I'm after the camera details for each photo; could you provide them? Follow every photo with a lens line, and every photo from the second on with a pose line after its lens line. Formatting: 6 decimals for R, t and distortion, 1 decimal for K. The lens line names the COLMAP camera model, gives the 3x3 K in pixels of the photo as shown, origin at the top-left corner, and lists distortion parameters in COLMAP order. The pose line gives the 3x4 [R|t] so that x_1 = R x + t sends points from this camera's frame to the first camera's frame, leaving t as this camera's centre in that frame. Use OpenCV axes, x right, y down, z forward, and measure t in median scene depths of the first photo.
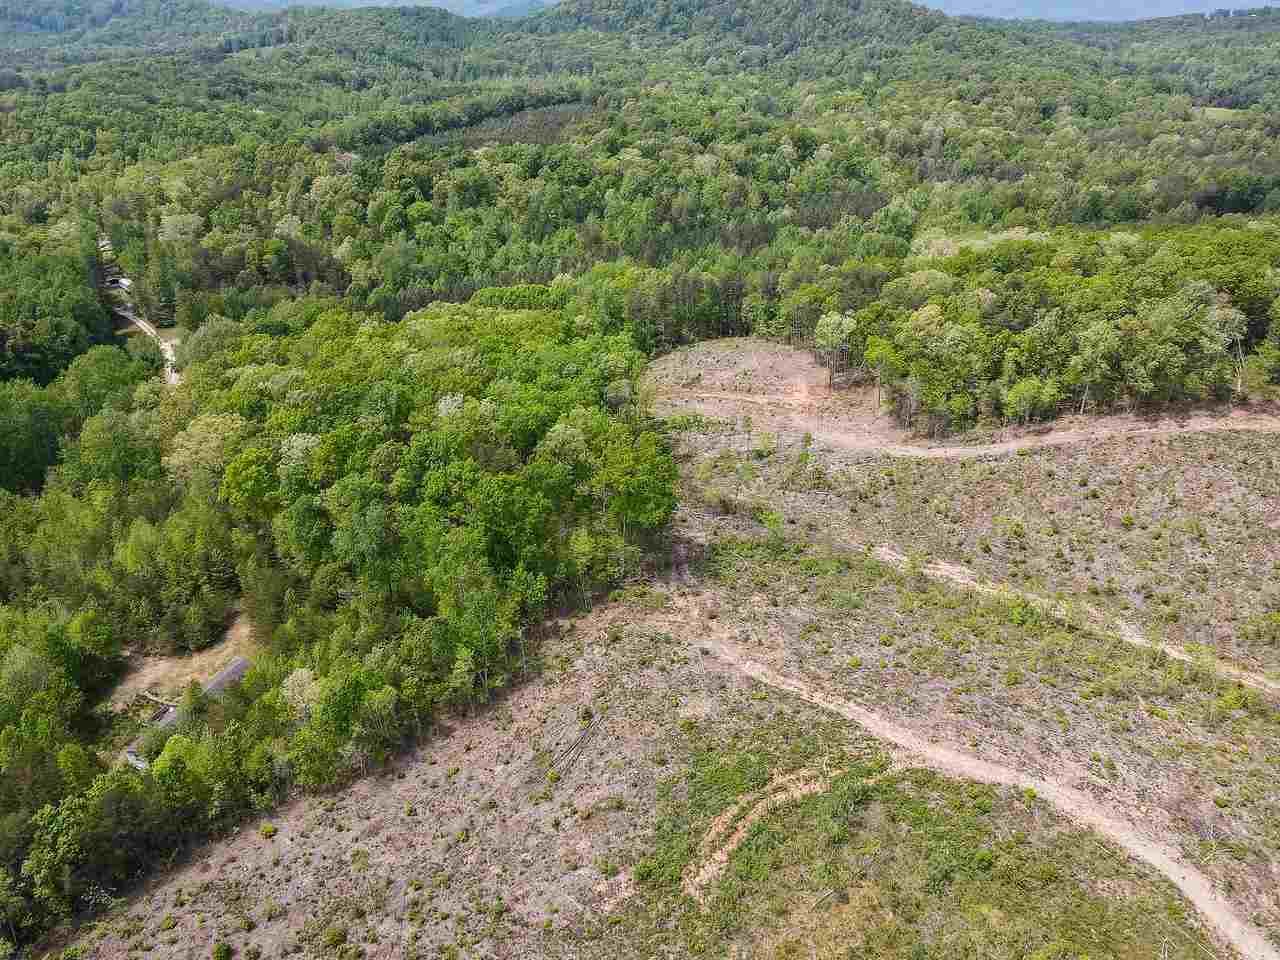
lens RADIAL K [[930.5, 0, 638.5], [0, 930.5, 484.0], [0, 0, 1]] dist [0.011322, 0.009444]
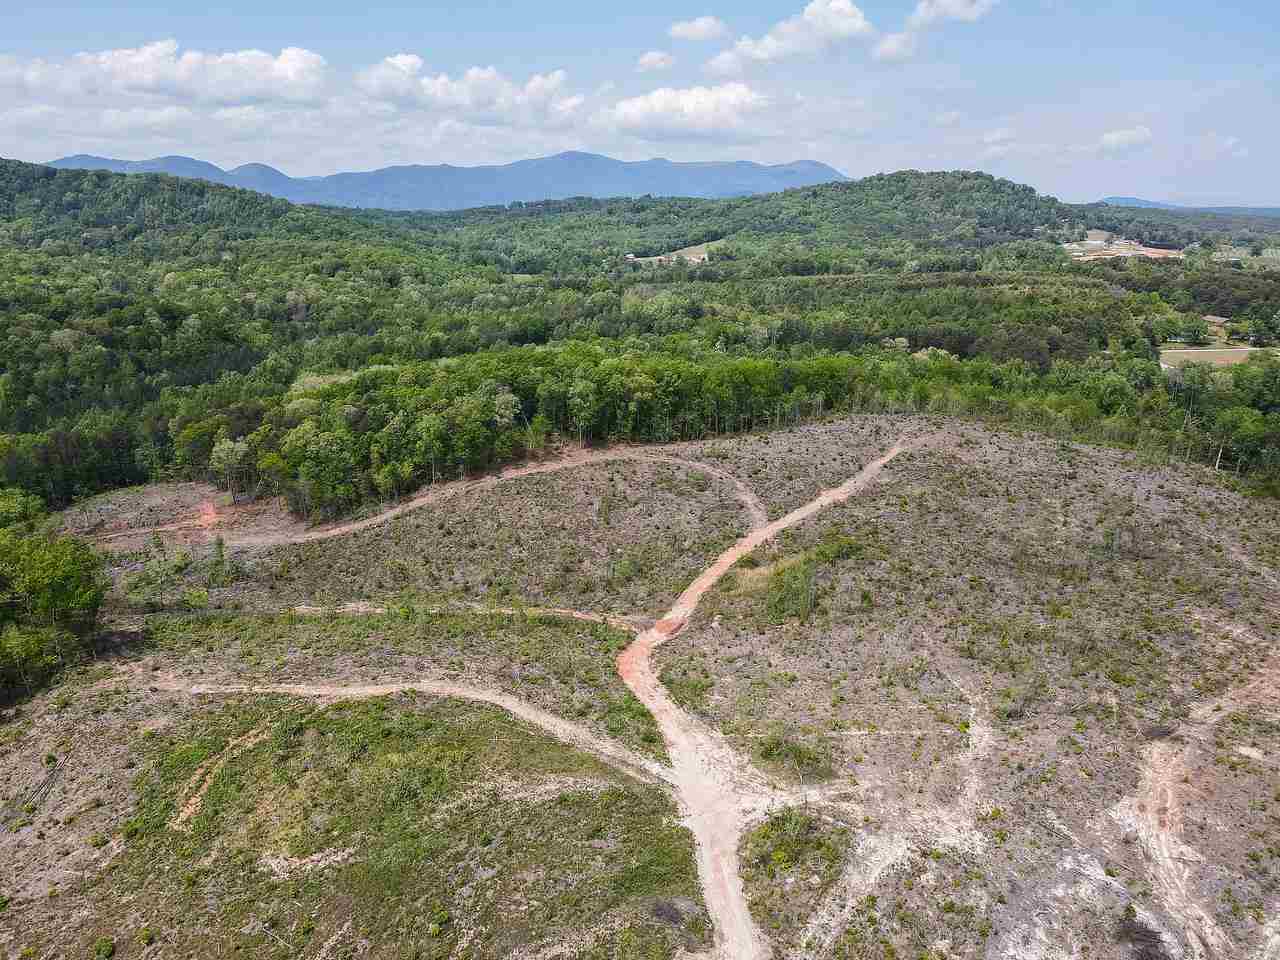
lens RADIAL K [[930.5, 0, 638.4], [0, 930.5, 478.5], [0, 0, 1]] dist [0.011322, 0.009444]
pose [[0.812459, -0.157631, 0.561304, -0.050324], [0.254073, 0.962255, -0.097528, 0.172213], [-0.524744, 0.221850, 0.821843, -0.353497]]
